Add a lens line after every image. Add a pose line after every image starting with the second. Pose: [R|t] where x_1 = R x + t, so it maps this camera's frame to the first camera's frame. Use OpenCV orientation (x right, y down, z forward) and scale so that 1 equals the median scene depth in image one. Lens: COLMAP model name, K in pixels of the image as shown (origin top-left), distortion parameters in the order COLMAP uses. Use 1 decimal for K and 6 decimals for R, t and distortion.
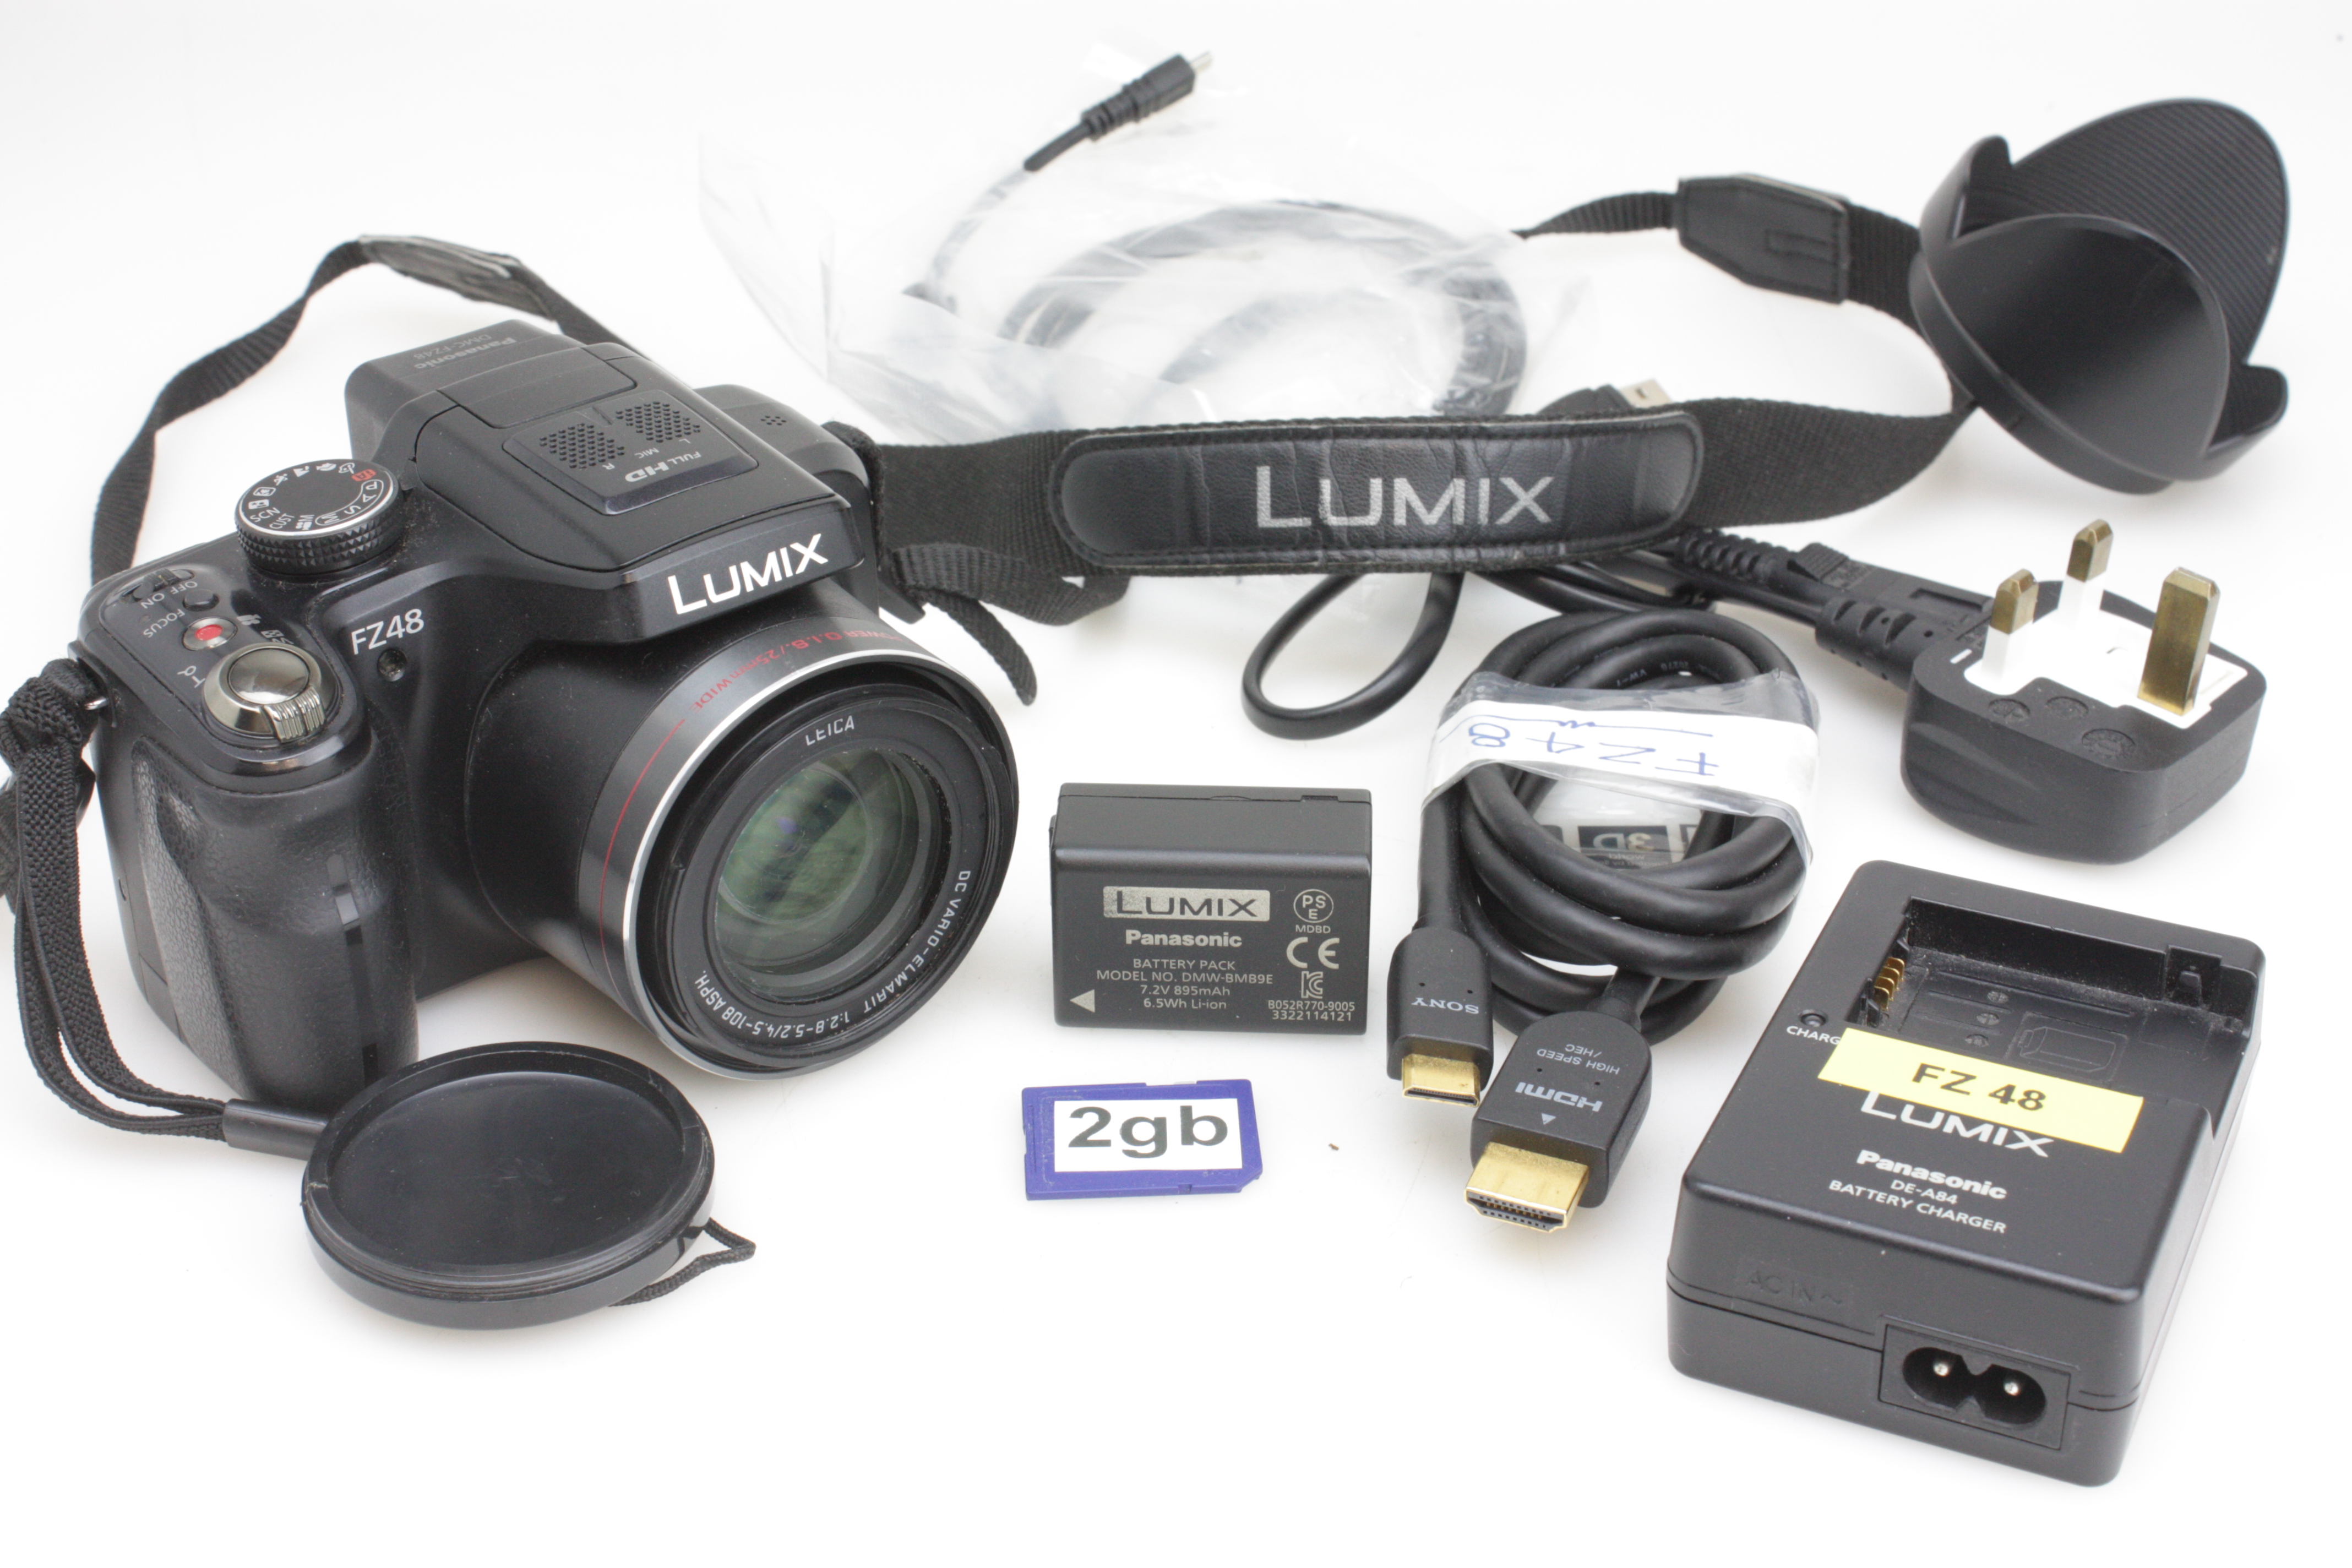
lens RADIAL K [[3685.1, 0, 1176.0], [0, 3685.1, 784.0], [0, 0, 1]] dist [-0.026436, 0.055288]
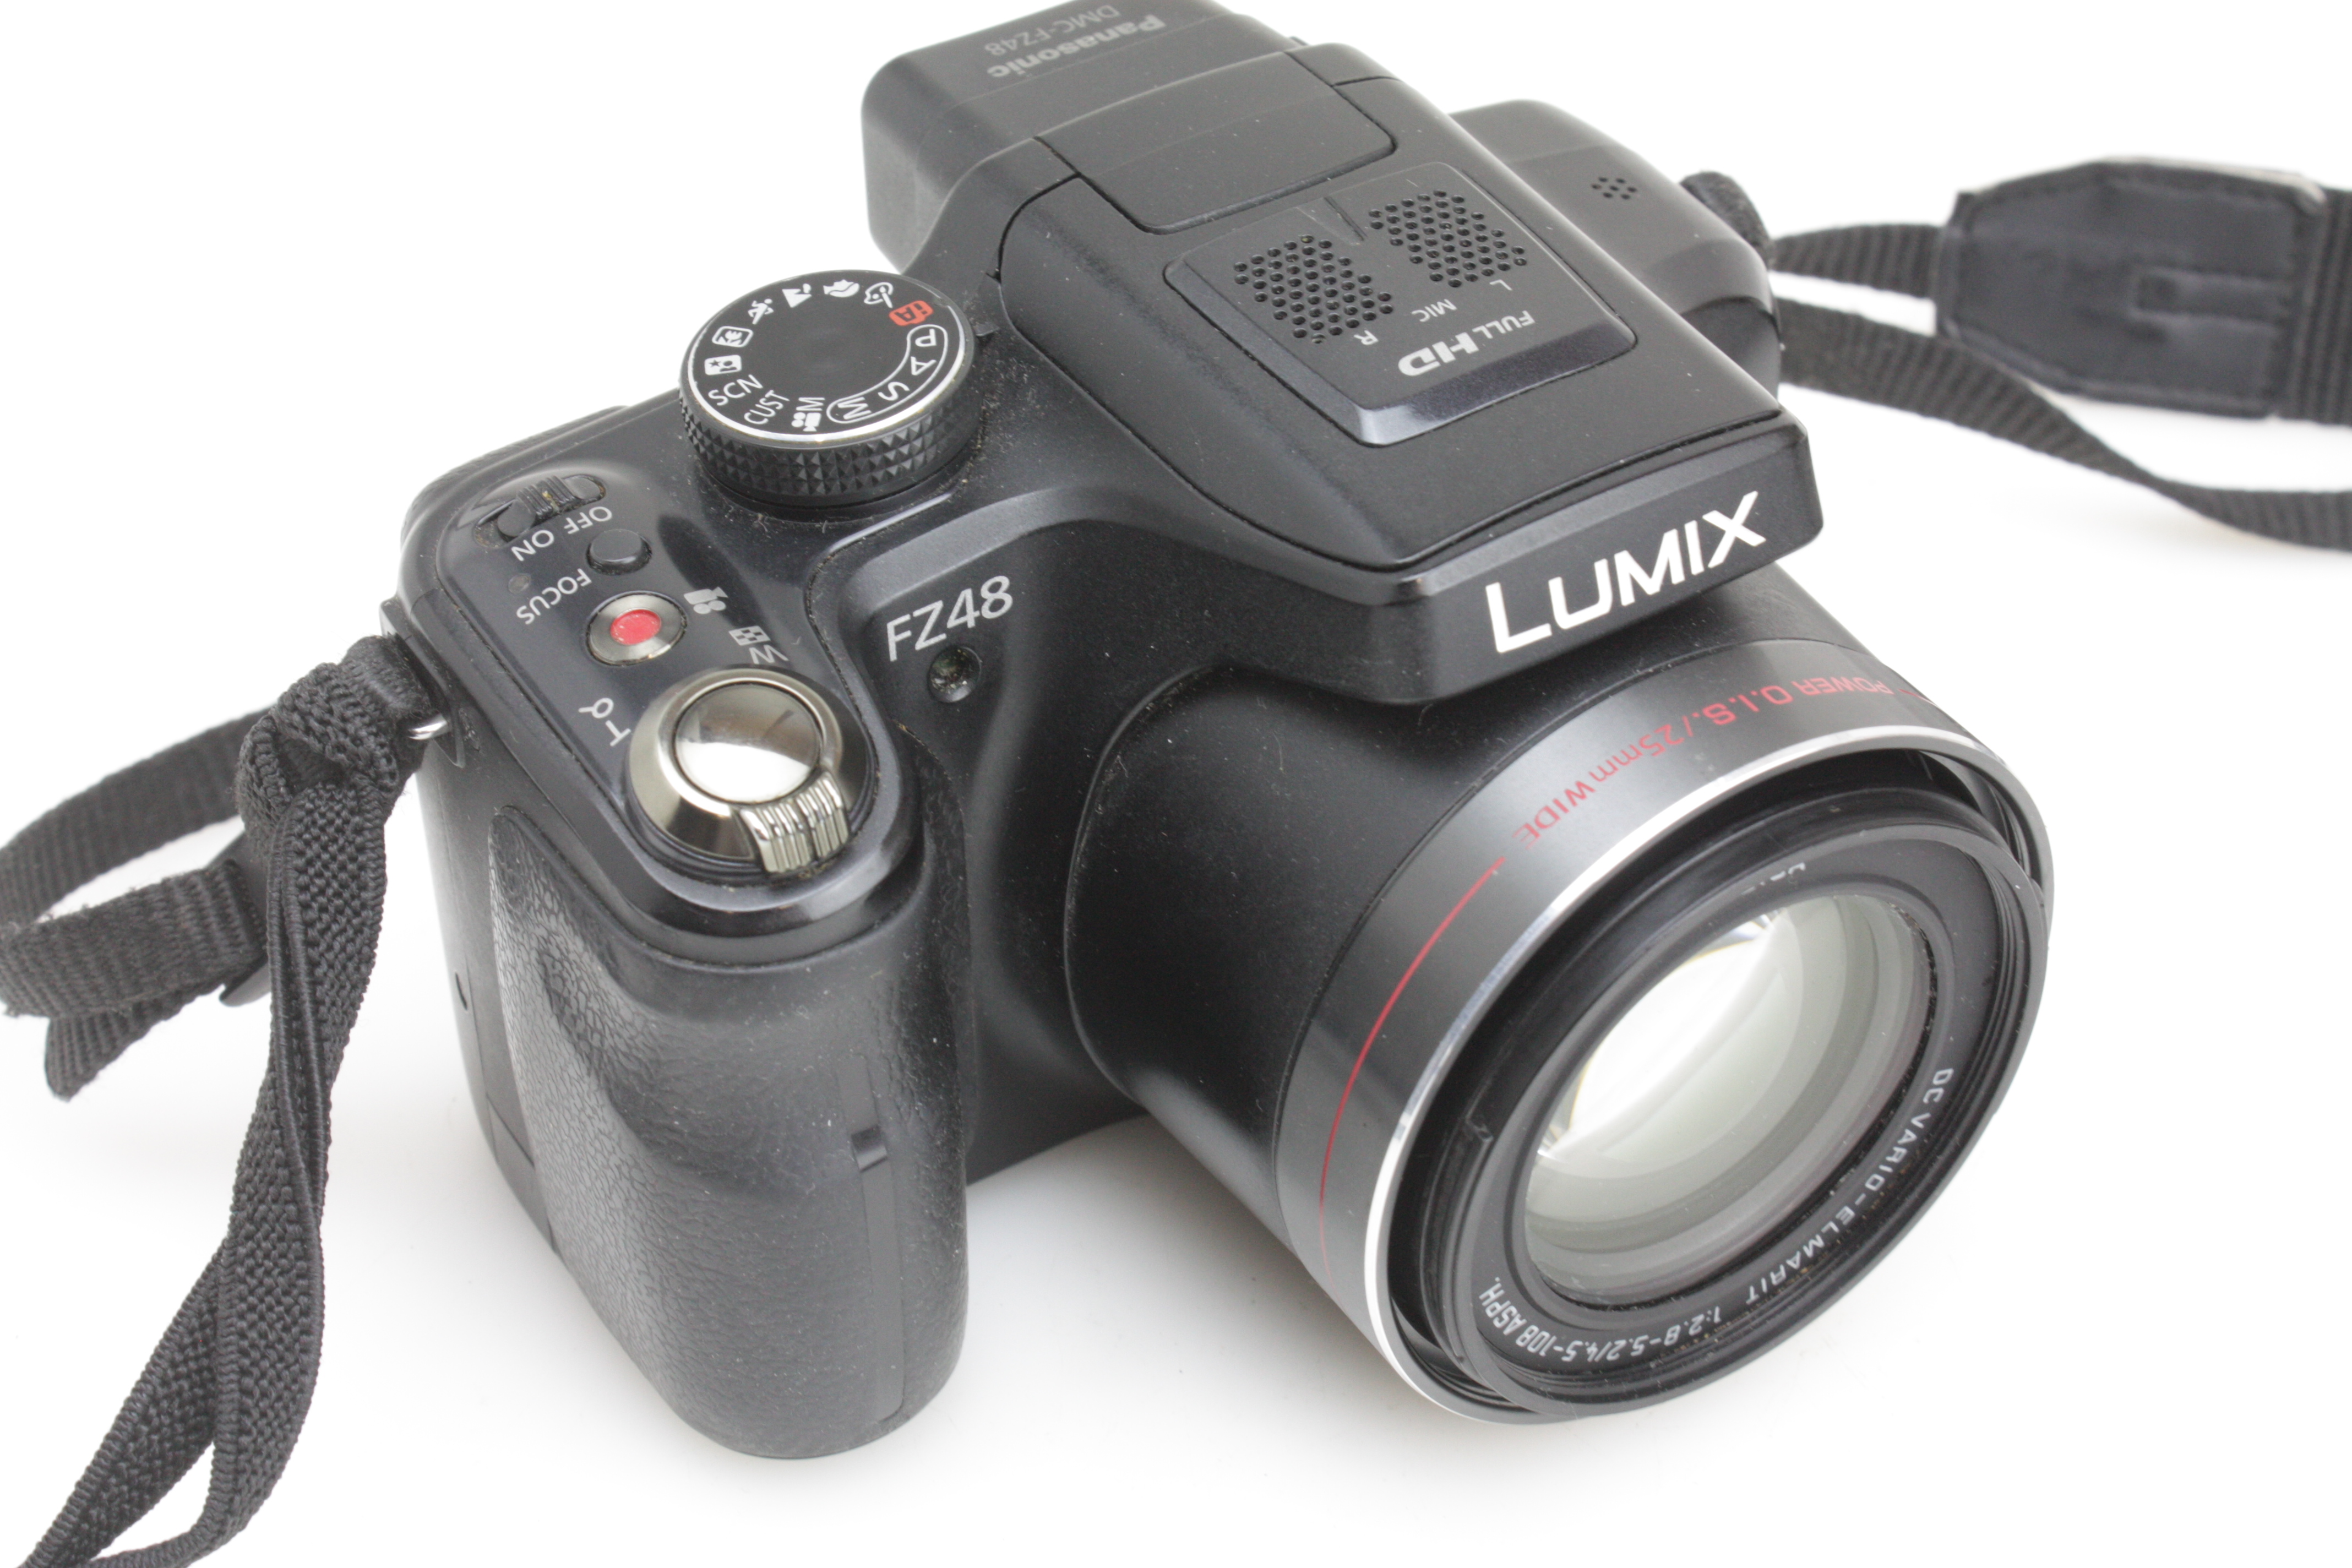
lens RADIAL K [[4320.6, 0, 1176.0], [0, 4320.6, 784.0], [0, 0, 1]] dist [-0.047992, -0.164785]
pose [[0.994049, 0.064298, -0.087928, -0.122279], [-0.048872, 0.984656, 0.167524, -0.126967], [0.097351, -0.162230, 0.981939, 0.365719]]
